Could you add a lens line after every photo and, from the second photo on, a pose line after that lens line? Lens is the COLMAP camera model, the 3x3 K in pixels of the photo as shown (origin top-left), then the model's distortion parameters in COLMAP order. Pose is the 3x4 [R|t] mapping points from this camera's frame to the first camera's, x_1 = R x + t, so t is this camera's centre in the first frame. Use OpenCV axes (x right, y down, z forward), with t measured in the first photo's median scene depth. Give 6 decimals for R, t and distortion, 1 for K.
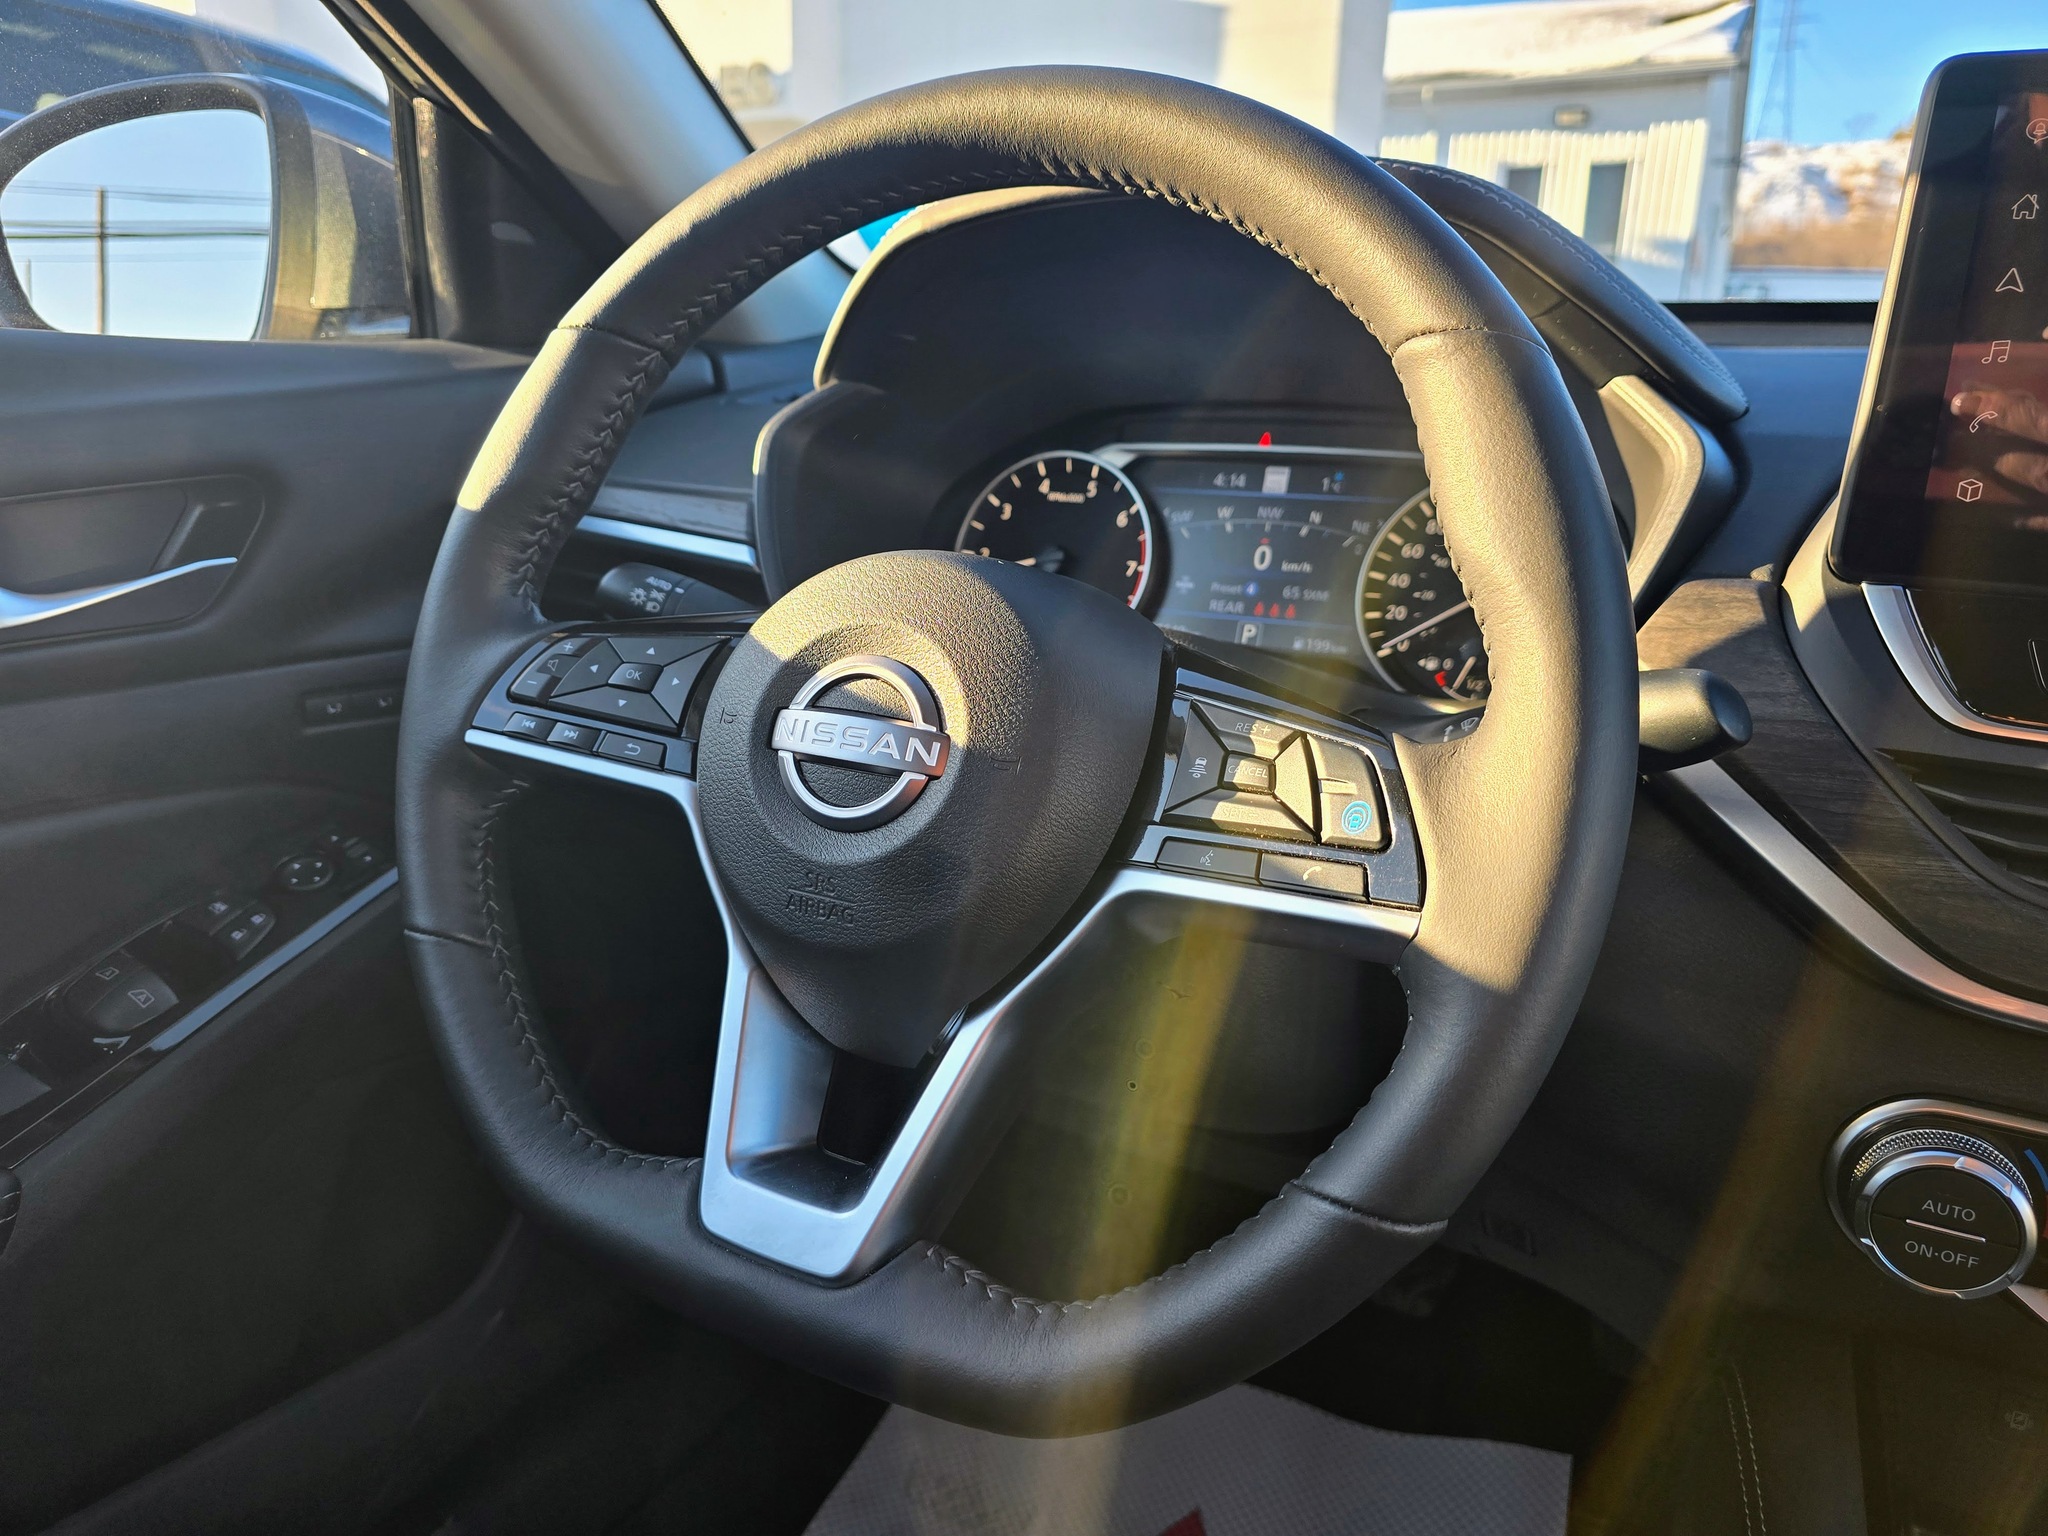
lens RADIAL K [[1390.3, 0, 1024.0], [0, 1390.3, 768.0], [0, 0, 1]] dist [-0.000731, 0.000140]
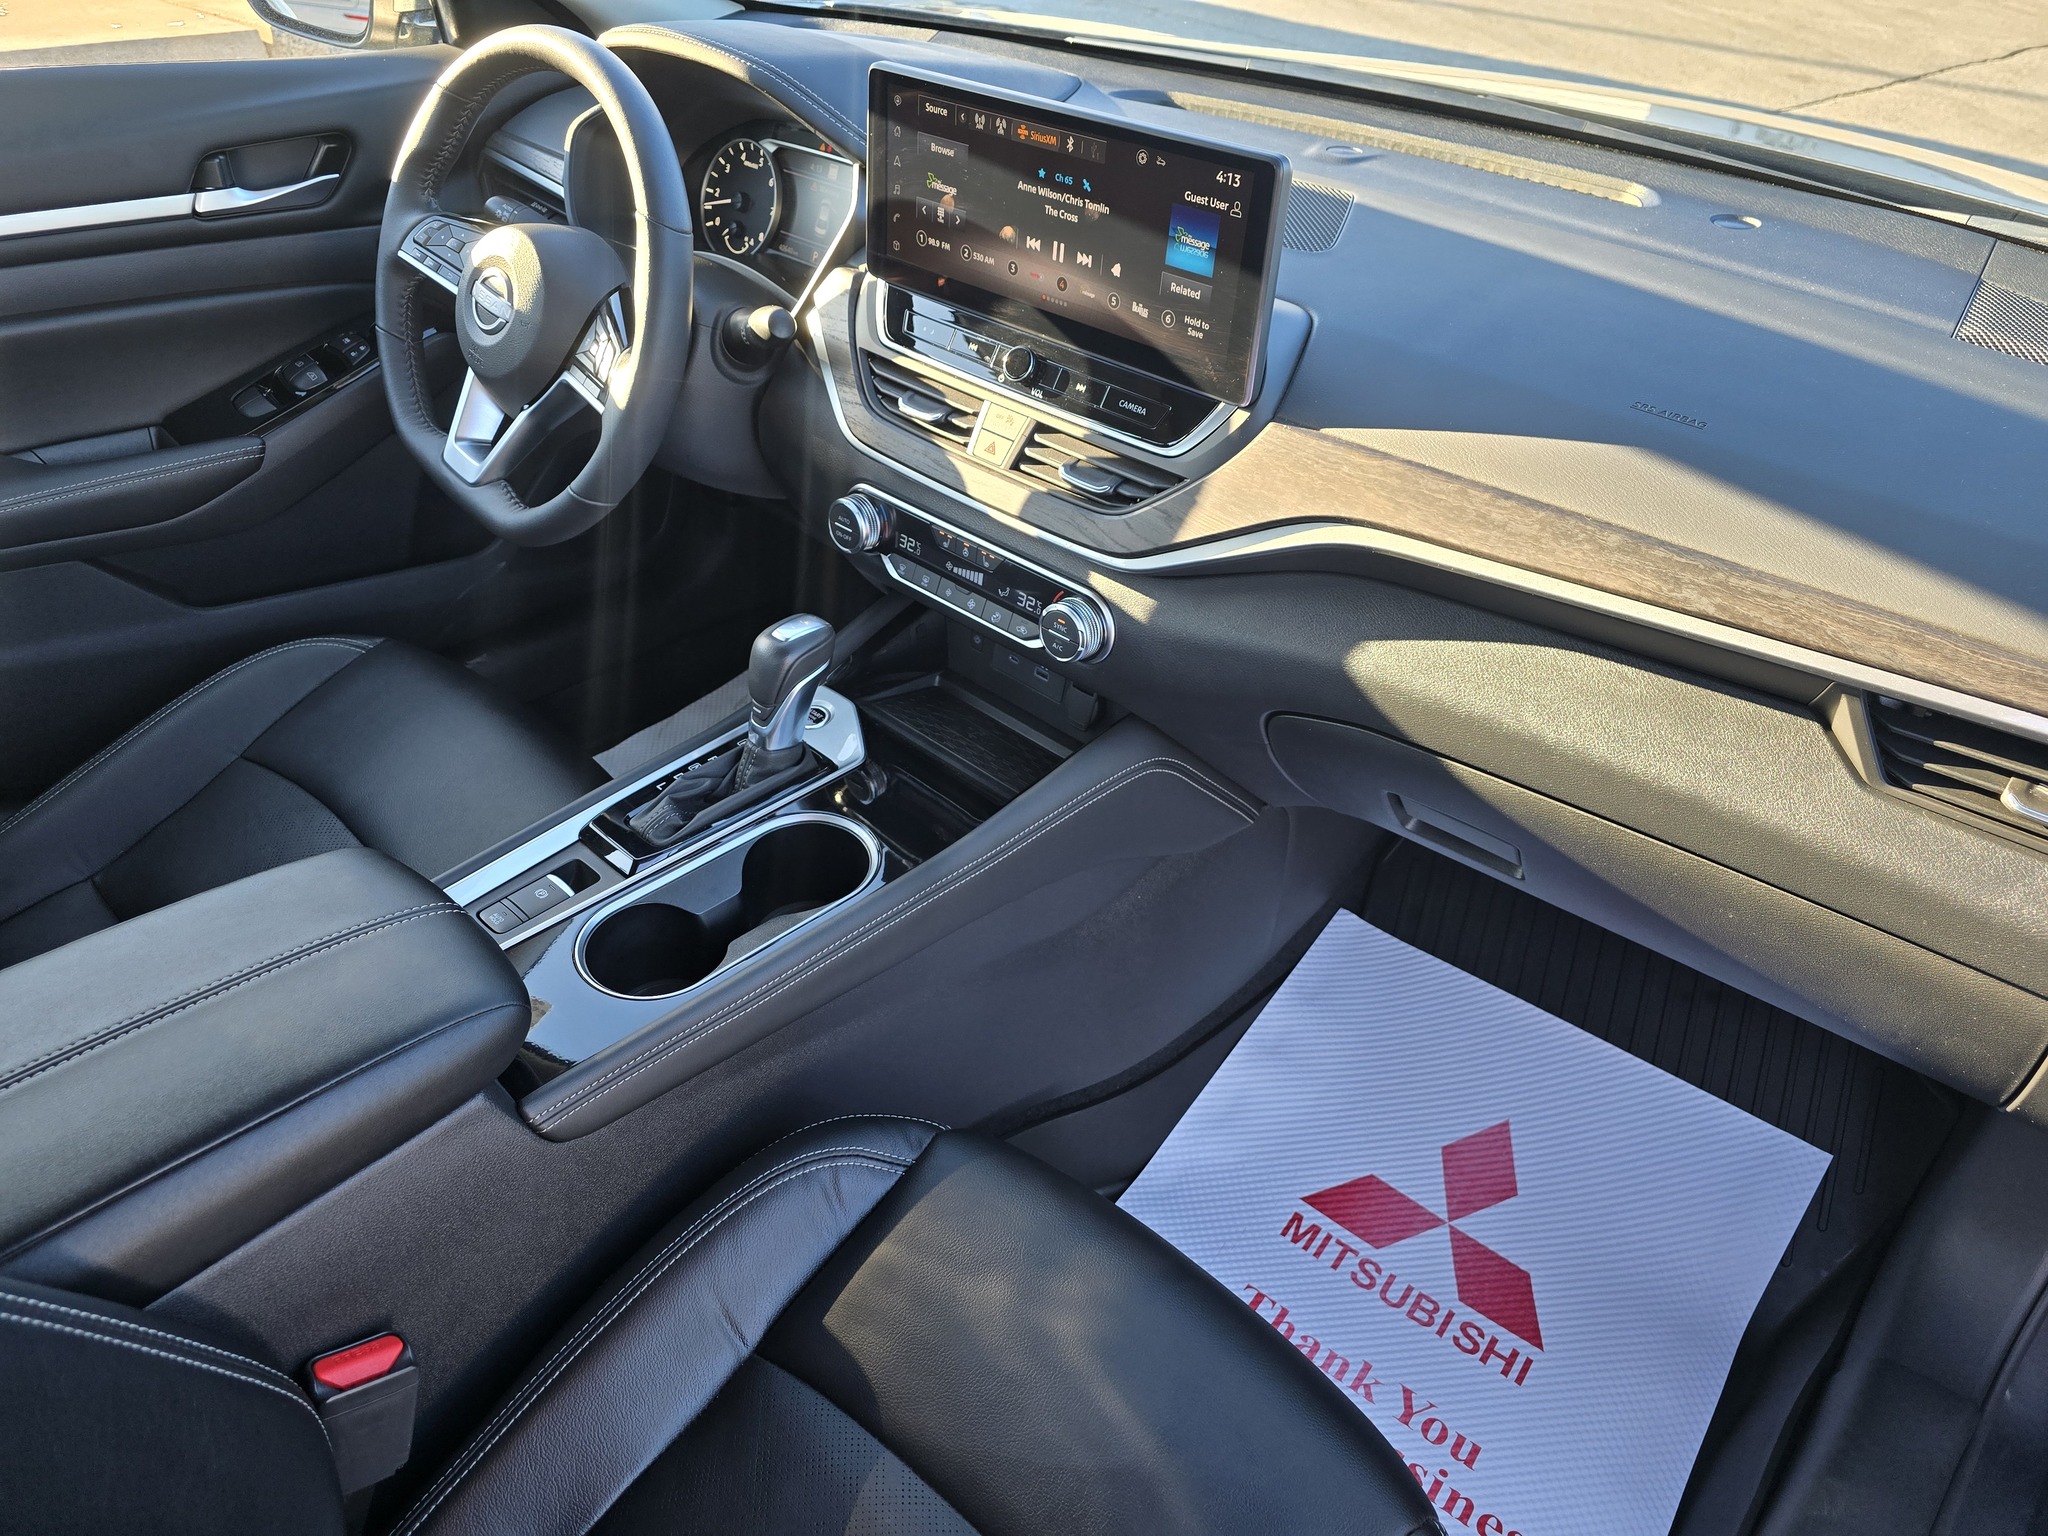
lens RADIAL K [[1337.2, 0, 1024.0], [0, 1337.2, 768.0], [0, 0, 1]] dist [0.000230, -0.031222]
pose [[0.971341, 0.172891, -0.163114, 0.926368], [-0.107013, 0.930850, 0.349381, -0.121430], [0.212240, -0.321912, 0.922674, -0.940915]]
